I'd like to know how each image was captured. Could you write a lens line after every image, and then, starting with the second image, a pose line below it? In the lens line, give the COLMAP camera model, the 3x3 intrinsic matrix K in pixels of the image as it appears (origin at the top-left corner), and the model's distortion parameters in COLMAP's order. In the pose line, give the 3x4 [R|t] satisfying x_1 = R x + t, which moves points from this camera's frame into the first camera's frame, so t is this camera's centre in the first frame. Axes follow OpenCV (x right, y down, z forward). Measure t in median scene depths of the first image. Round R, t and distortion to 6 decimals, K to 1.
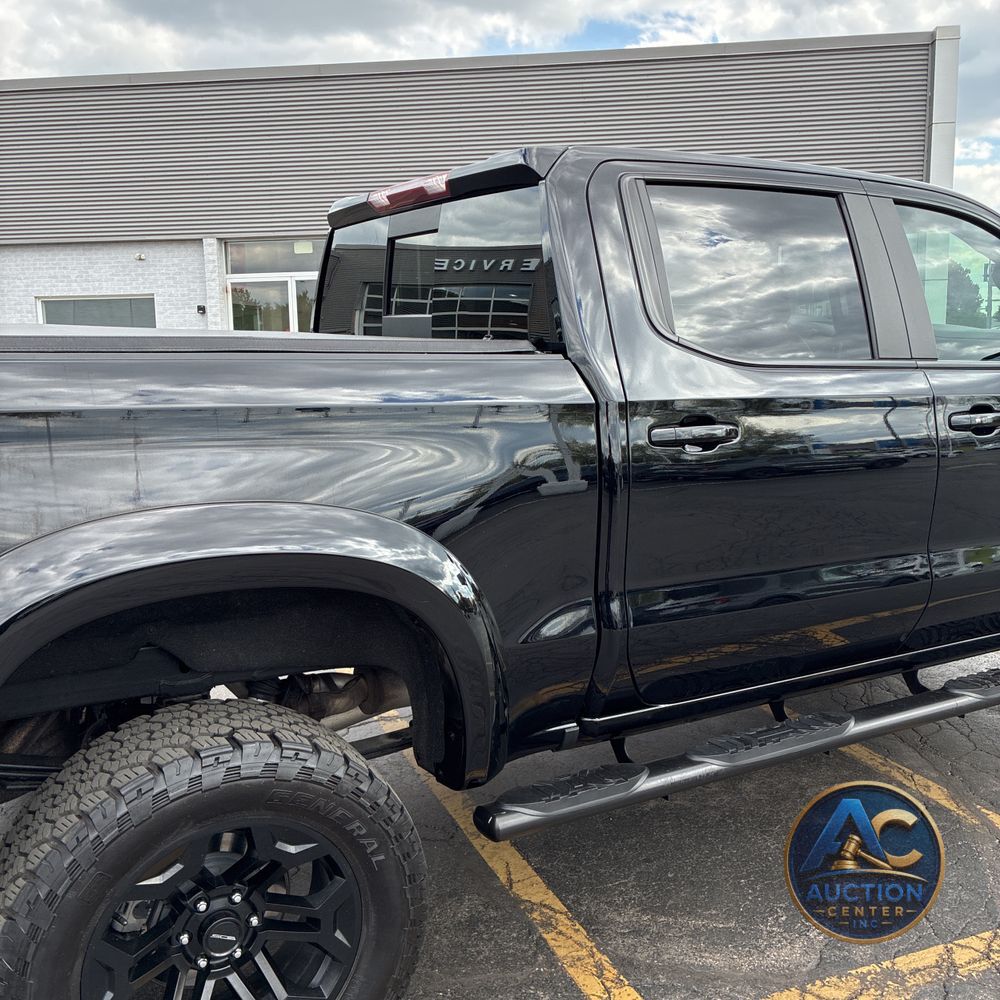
lens RADIAL K [[995.4, 0, 500.0], [0, 995.4, 500.0], [0, 0, 1]] dist [0.049222, 0.004177]
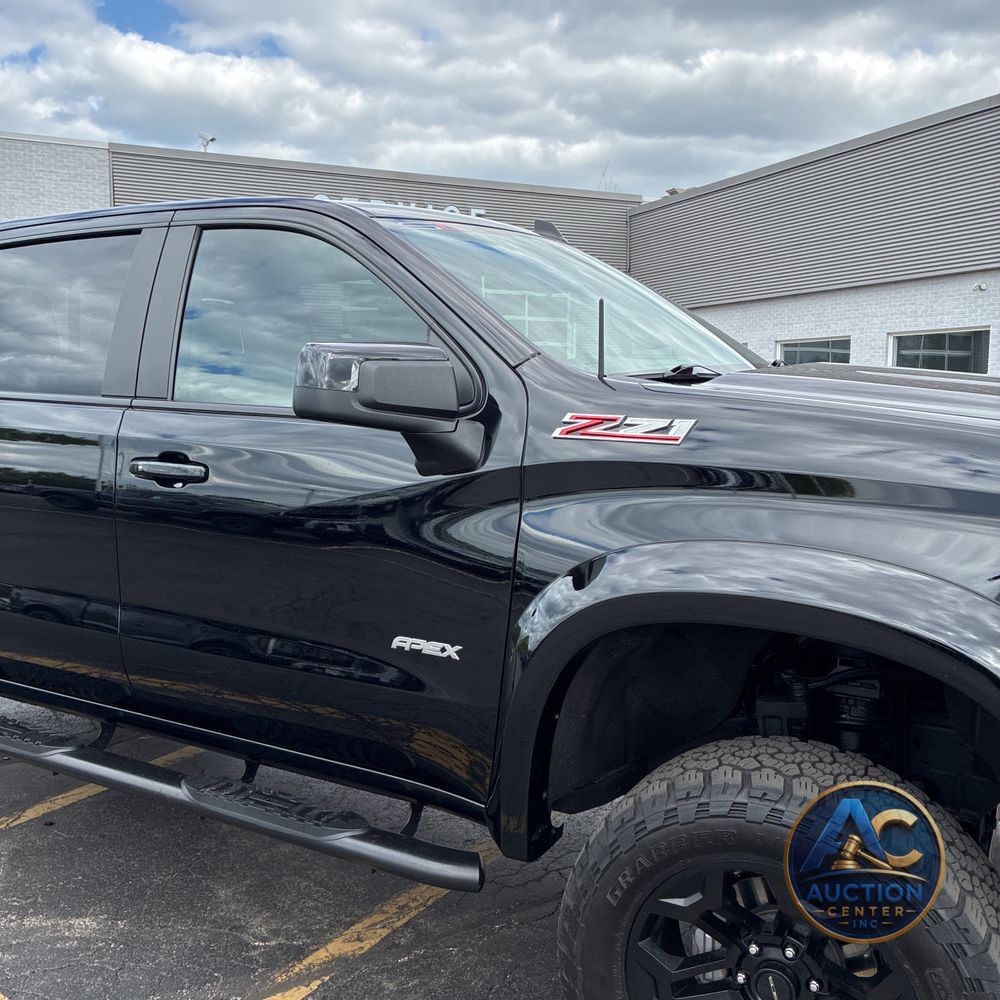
lens RADIAL K [[1017.4, 0, 486.4], [0, 1017.4, 491.0], [0, 0, 1]] dist [0.016787, 0.002871]
pose [[0.508386, 0.107023, -0.854453, 1.397556], [-0.145249, 0.988687, 0.037416, -0.137061], [0.848791, 0.105086, 0.518180, 0.794642]]
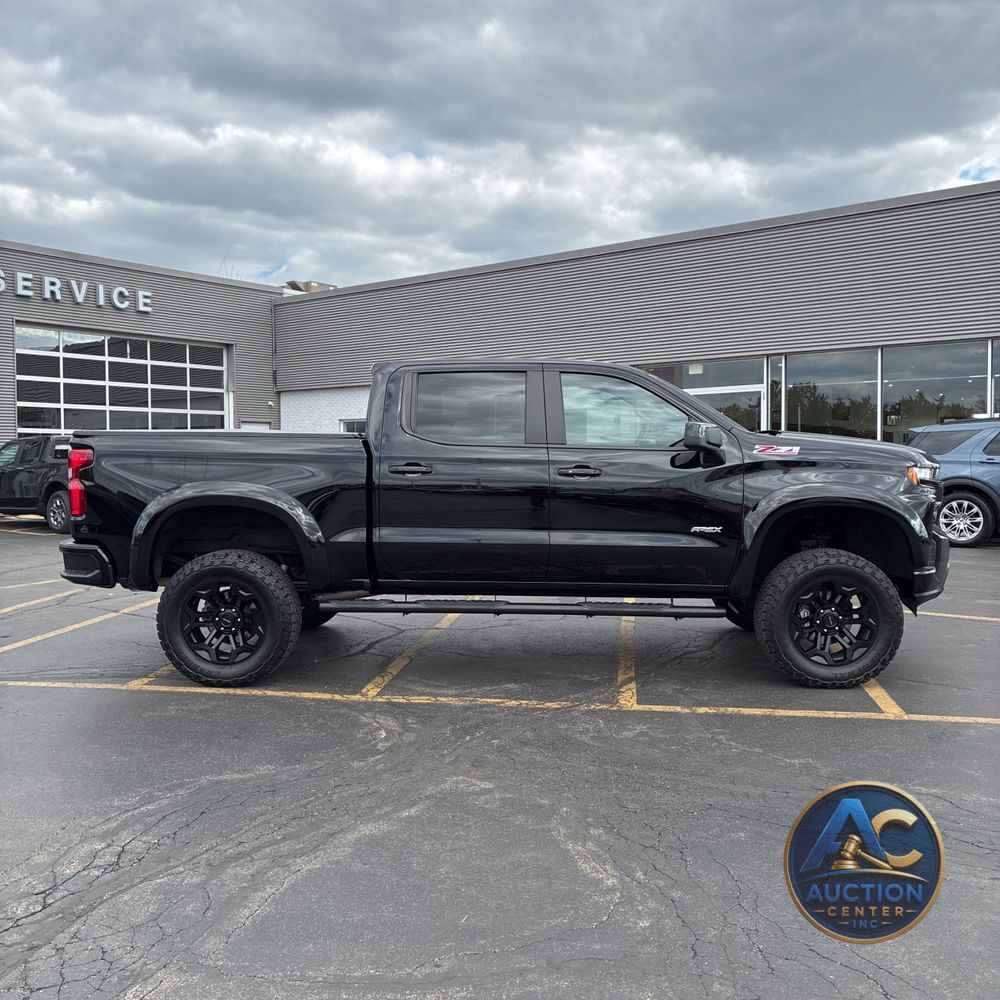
lens RADIAL K [[1043.2, 0, 511.1], [0, 1043.2, 481.5], [0, 0, 1]] dist [0.070737, -0.001393]
pose [[0.852384, 0.025087, -0.522315, 1.539046], [-0.089939, 0.990997, -0.099178, 0.175658], [0.515124, 0.131514, 0.846966, -0.968127]]
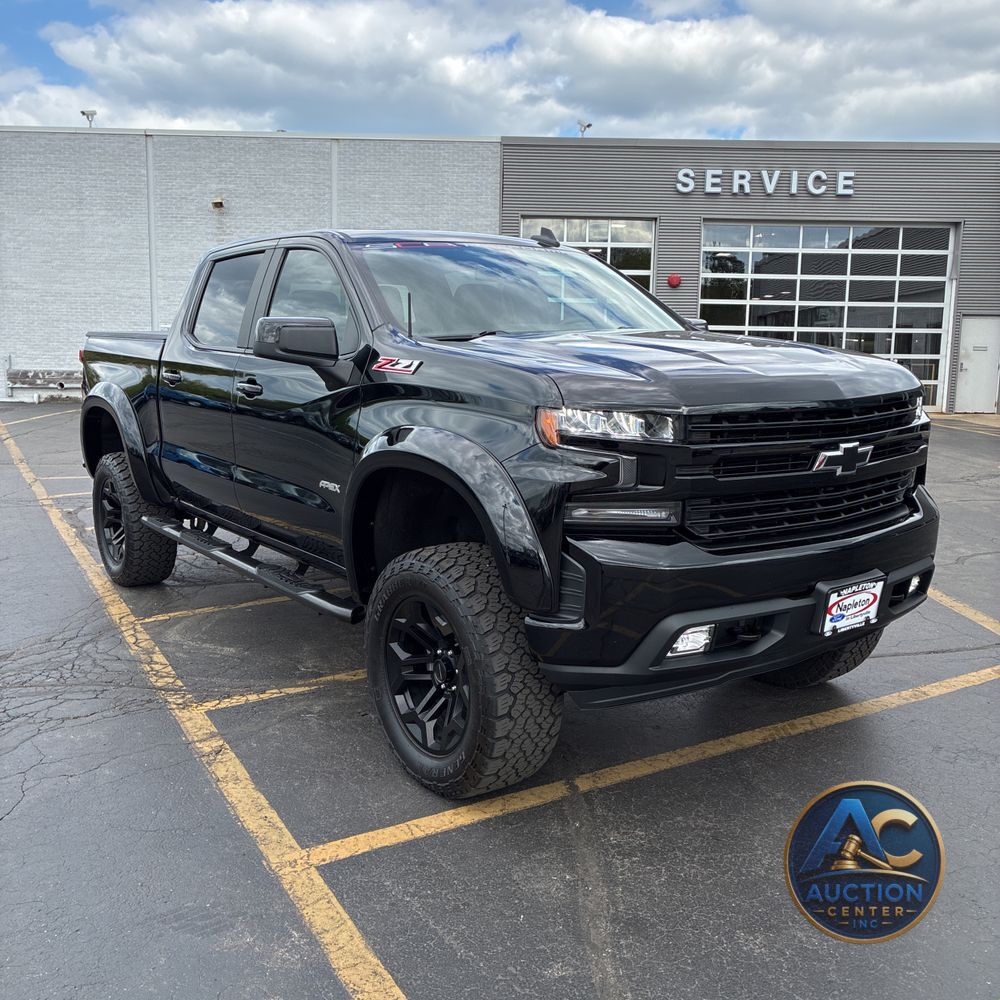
lens RADIAL K [[1046.9, 0, 498.7], [0, 1046.9, 482.1], [0, 0, 1]] dist [0.017383, 0.015142]
pose [[0.099337, 0.144899, -0.984447, 2.175648], [-0.168431, 0.977513, 0.126882, -0.210253], [0.980695, 0.153207, 0.121508, 1.224499]]
